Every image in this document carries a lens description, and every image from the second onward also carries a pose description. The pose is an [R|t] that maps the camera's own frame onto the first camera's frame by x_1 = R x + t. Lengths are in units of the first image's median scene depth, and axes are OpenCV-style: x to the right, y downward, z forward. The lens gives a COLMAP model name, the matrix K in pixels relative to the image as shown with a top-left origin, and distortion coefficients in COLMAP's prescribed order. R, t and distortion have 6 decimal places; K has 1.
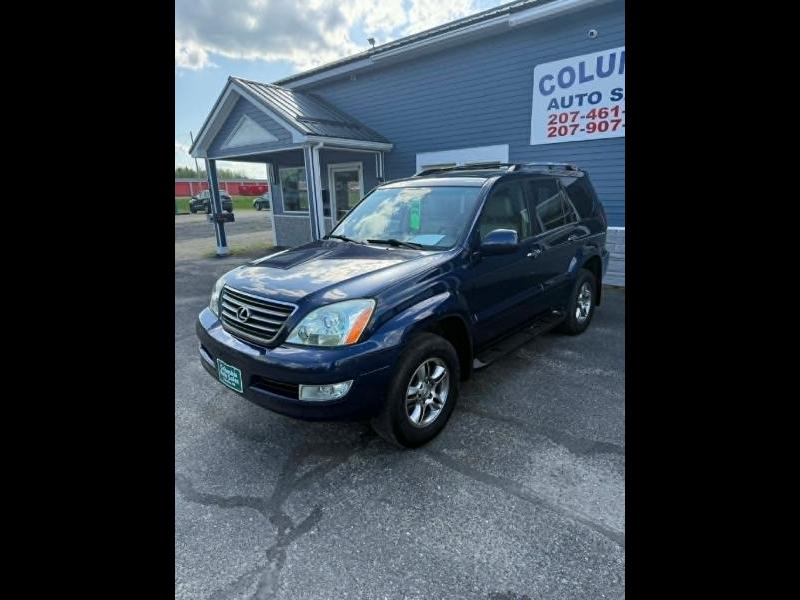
lens RADIAL K [[410.3, 0, 400.4], [0, 410.3, 301.6], [0, 0, 1]] dist [0.007434, -0.014673]
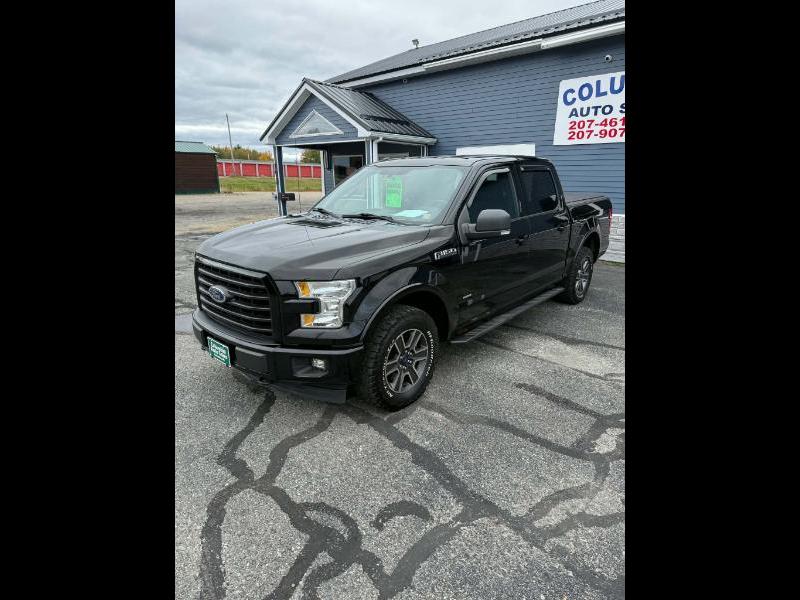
lens RADIAL K [[410.3, 0, 400.8], [0, 410.3, 300.2], [0, 0, 1]] dist [0.007434, -0.014673]
pose [[0.998223, 0.046195, -0.037639, -0.075434], [-0.045158, 0.998589, 0.027951, 0.072033], [0.038877, -0.026201, 0.998900, -0.272319]]
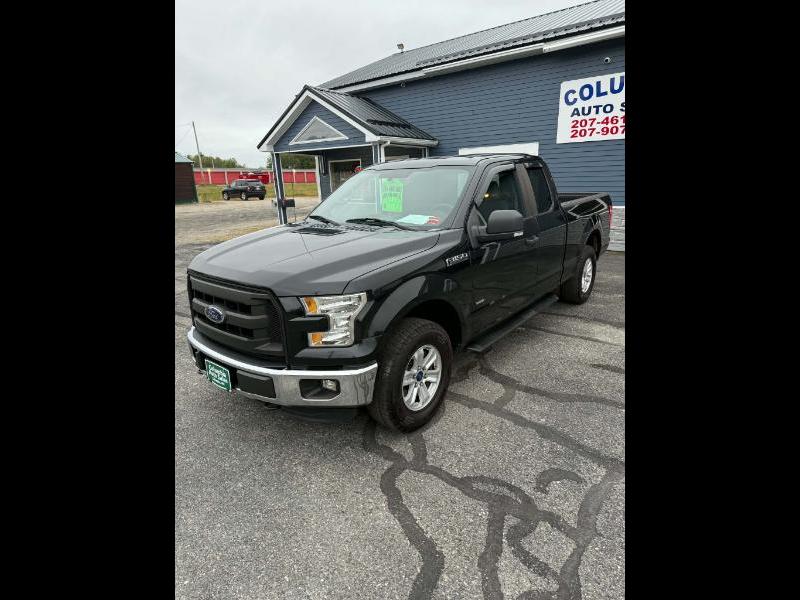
lens RADIAL K [[410.3, 0, 397.1], [0, 410.3, 300.6], [0, 0, 1]] dist [0.007434, -0.014673]
pose [[0.999773, -0.009035, 0.019300, -0.227134], [0.008570, 0.999675, 0.023995, 0.081738], [-0.019510, -0.023824, 0.999526, -0.309908]]
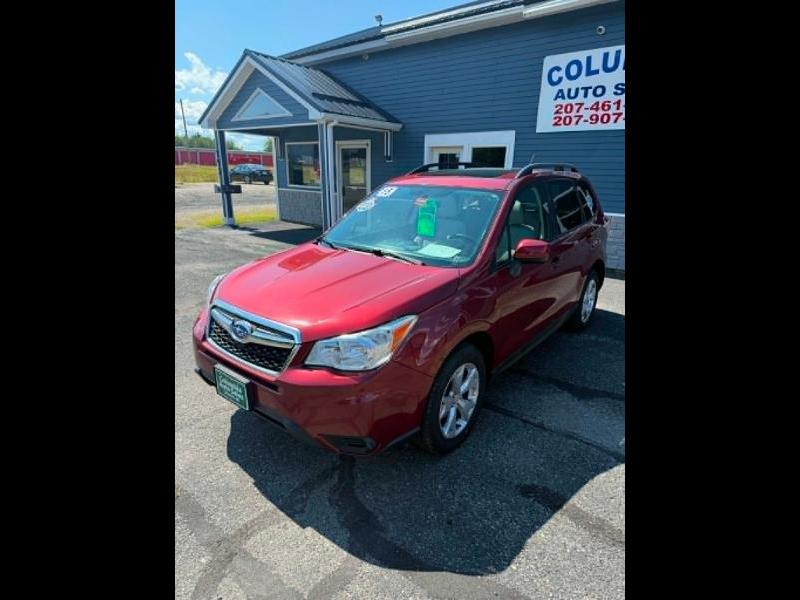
lens RADIAL K [[410.3, 0, 397.8], [0, 410.3, 299.9], [0, 0, 1]] dist [0.007434, -0.014673]
pose [[0.998905, 0.035853, 0.030062, -0.060613], [-0.037130, 0.998382, 0.043077, 0.019989], [-0.028469, -0.044146, 0.998619, -0.074153]]
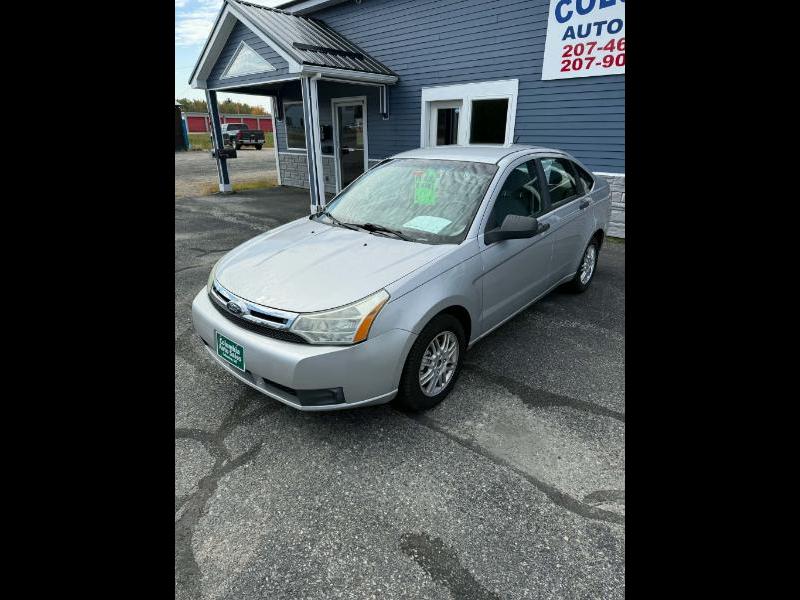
lens RADIAL K [[410.3, 0, 399.9], [0, 410.3, 296.7], [0, 0, 1]] dist [0.007434, -0.014673]
pose [[0.998368, 0.041349, -0.039379, 0.059074], [-0.036366, 0.992136, 0.119768, 0.002252], [0.044021, -0.118140, 0.992021, 0.015962]]
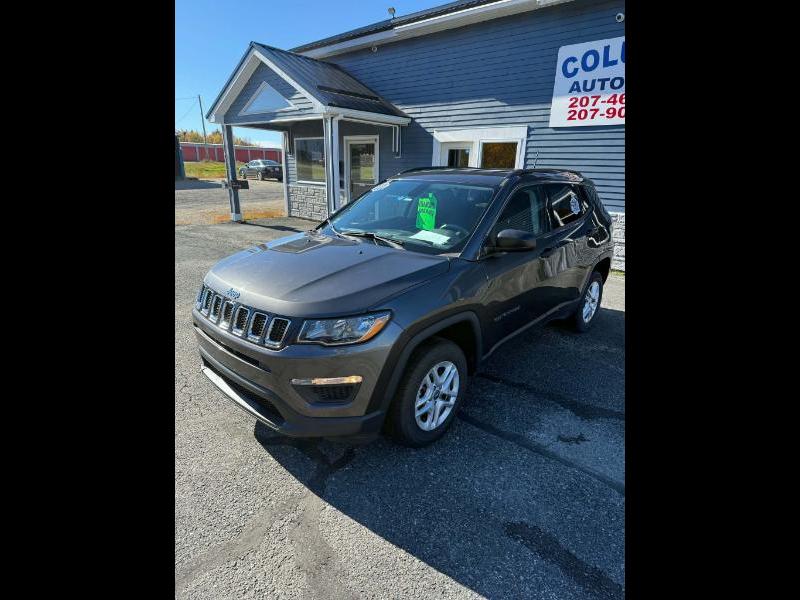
lens RADIAL K [[410.3, 0, 399.1], [0, 410.3, 299.5], [0, 0, 1]] dist [0.007434, -0.014673]
pose [[0.998666, 0.051558, -0.002905, -0.029133], [-0.051344, 0.997384, 0.050872, 0.009955], [0.005521, -0.050655, 0.998701, -0.034317]]
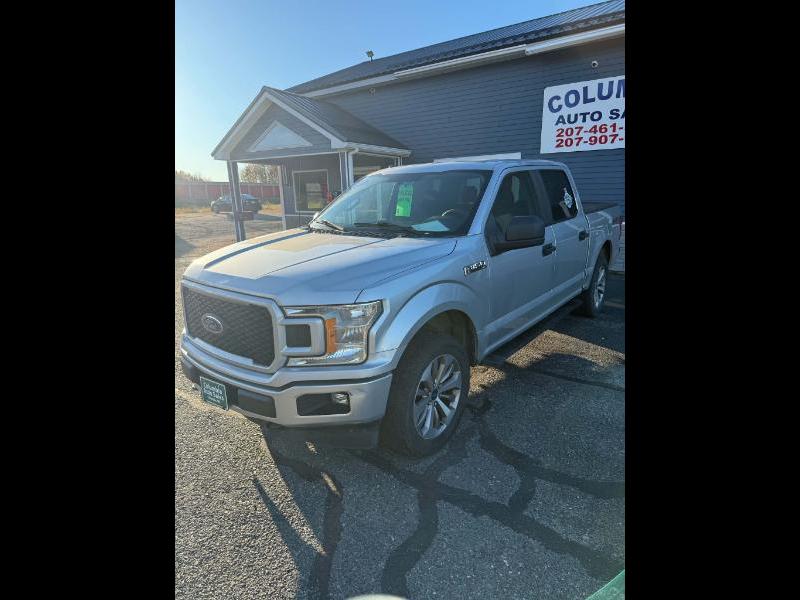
lens RADIAL K [[410.3, 0, 396.8], [0, 410.3, 302.7], [0, 0, 1]] dist [0.007434, -0.014673]
pose [[0.996033, -0.015068, 0.087696, -0.219604], [0.015775, 0.999848, -0.007374, 0.054361], [-0.087571, 0.008728, 0.996120, -0.150203]]
